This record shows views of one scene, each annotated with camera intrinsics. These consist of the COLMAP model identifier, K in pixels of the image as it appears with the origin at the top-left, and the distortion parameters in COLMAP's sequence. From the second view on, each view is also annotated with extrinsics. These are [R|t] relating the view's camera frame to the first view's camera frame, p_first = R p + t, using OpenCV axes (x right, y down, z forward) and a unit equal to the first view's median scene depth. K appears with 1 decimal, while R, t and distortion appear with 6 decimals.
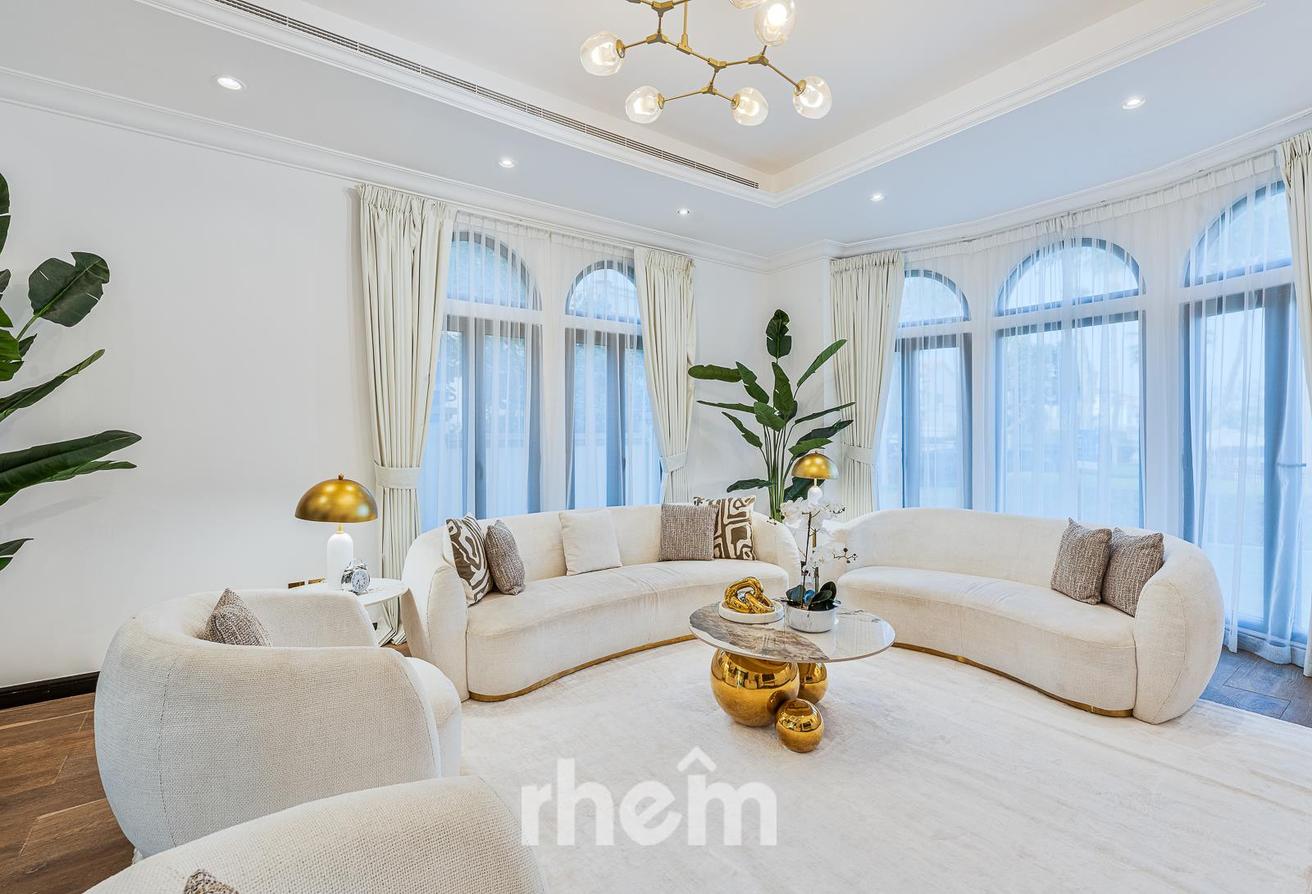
lens RADIAL K [[597.8, 0, 656.7], [0, 597.8, 439.7], [0, 0, 1]] dist [-0.007698, 0.001900]
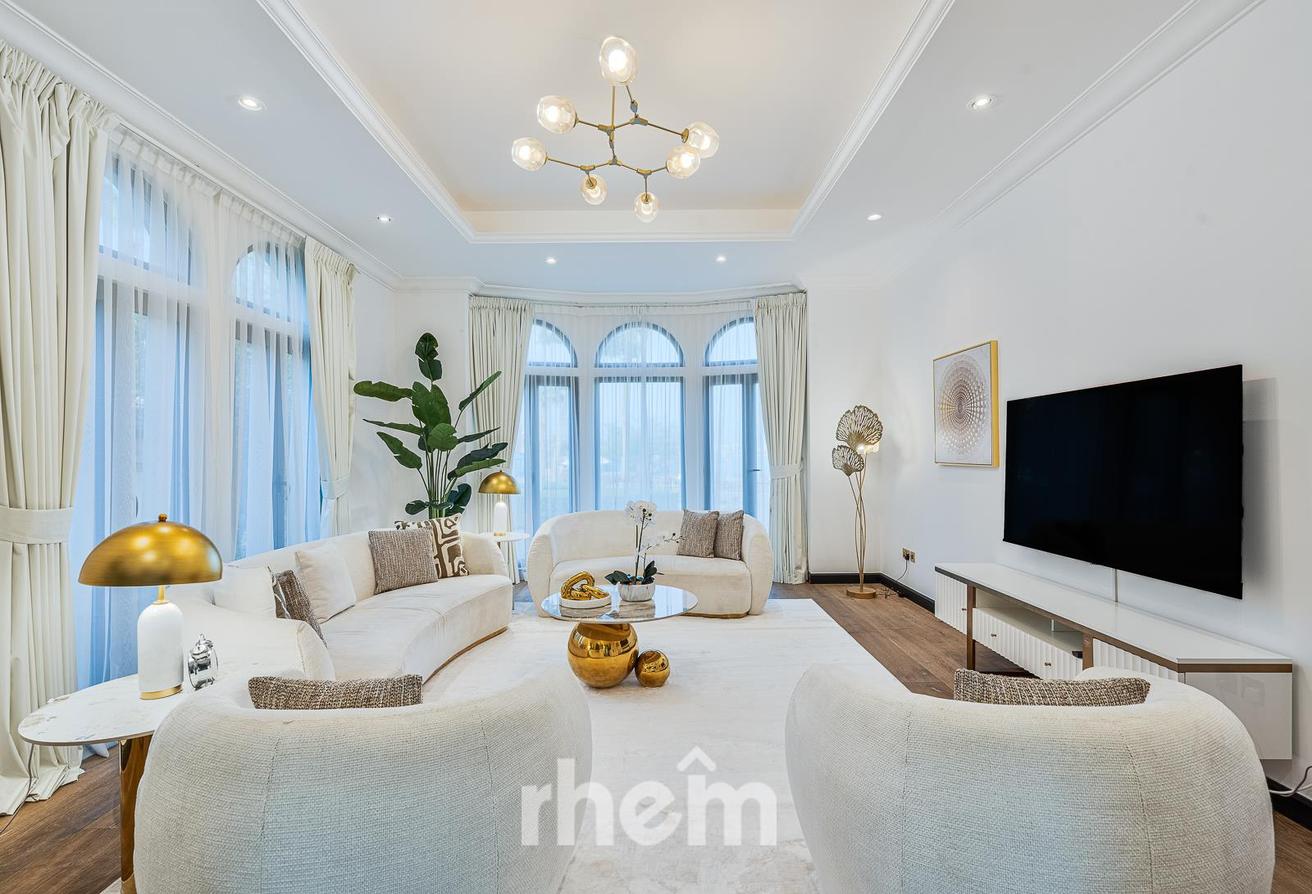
lens RADIAL K [[597.8, 0, 660.3], [0, 597.8, 453.8], [0, 0, 1]] dist [-0.007698, 0.001900]
pose [[0.588492, -0.000287, 0.808503, -0.467292], [0.014551, 0.999842, -0.010237, 0.004668], [-0.808372, 0.017788, 0.588403, 0.104181]]
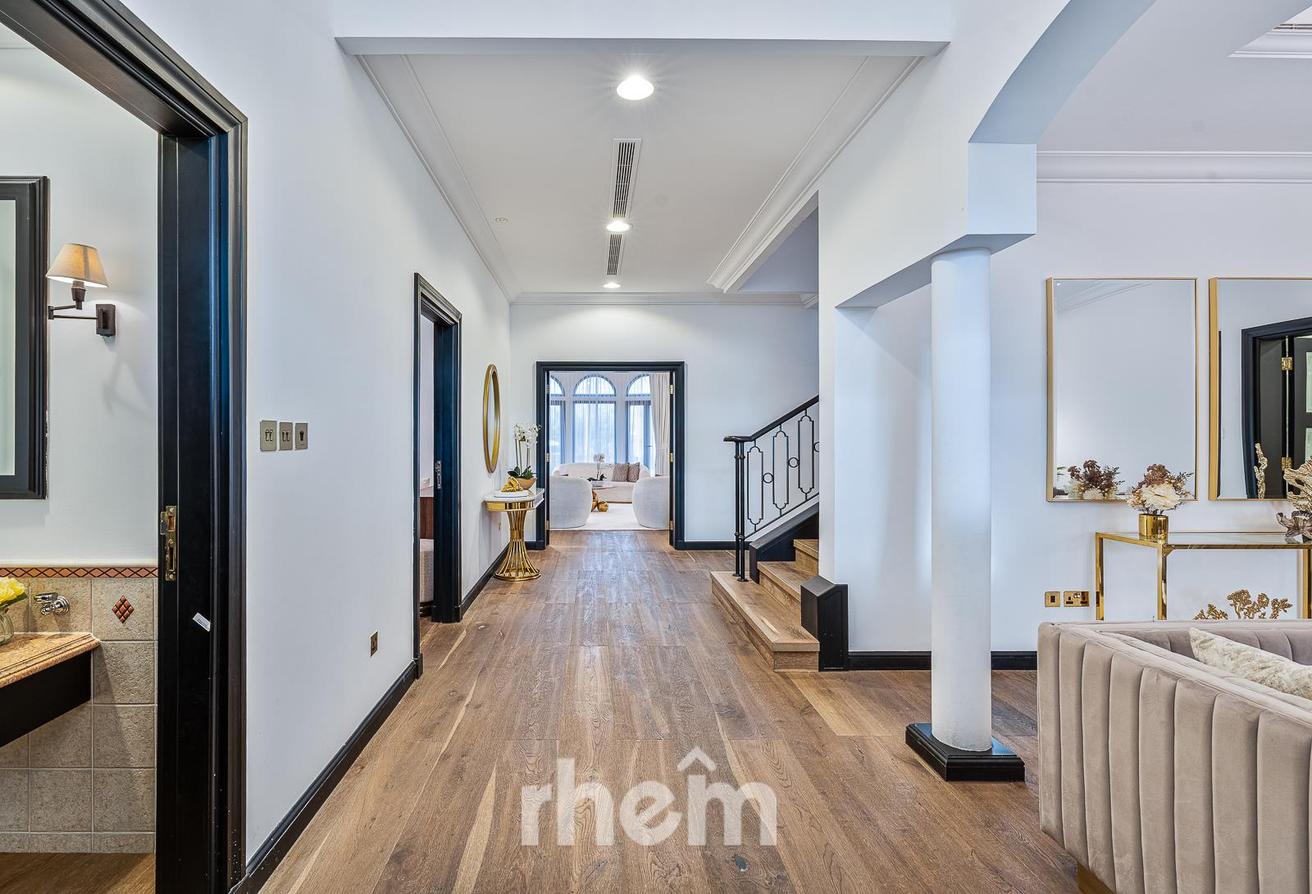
lens RADIAL K [[597.8, 0, 595.7], [0, 597.8, 435.6], [0, 0, 1]] dist [-0.007698, 0.001900]
pose [[0.595258, 0.004059, 0.803525, -1.743378], [0.006611, 0.999929, -0.009949, 0.007157], [-0.803508, 0.011234, 0.595188, -0.801244]]
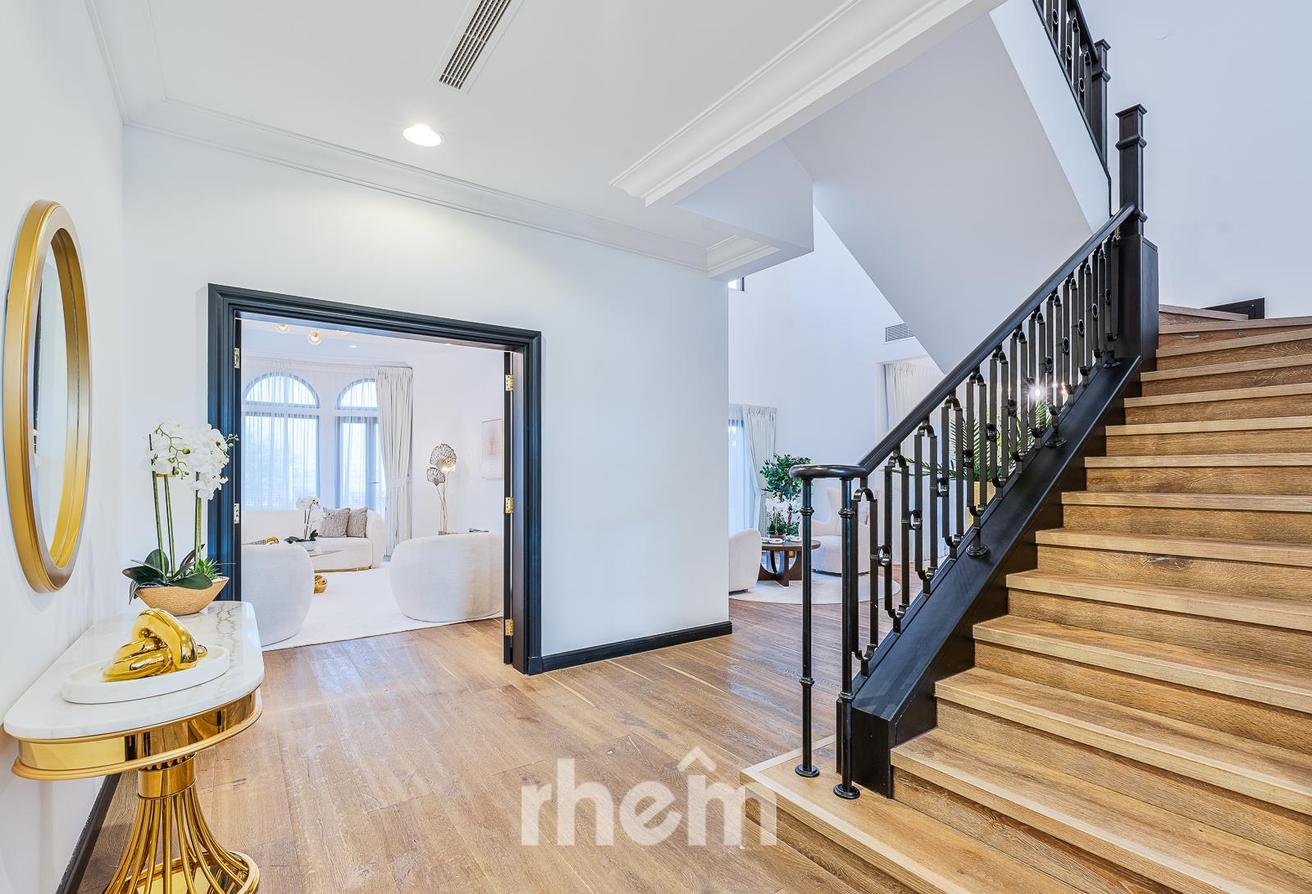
lens RADIAL K [[597.8, 0, 661.5], [0, 597.8, 471.9], [0, 0, 1]] dist [-0.007698, 0.001900]
pose [[0.021505, 0.000043, 0.999769, -1.246668], [0.008258, 0.999966, -0.000221, 0.003806], [-0.999735, 0.008261, 0.021504, -0.285944]]
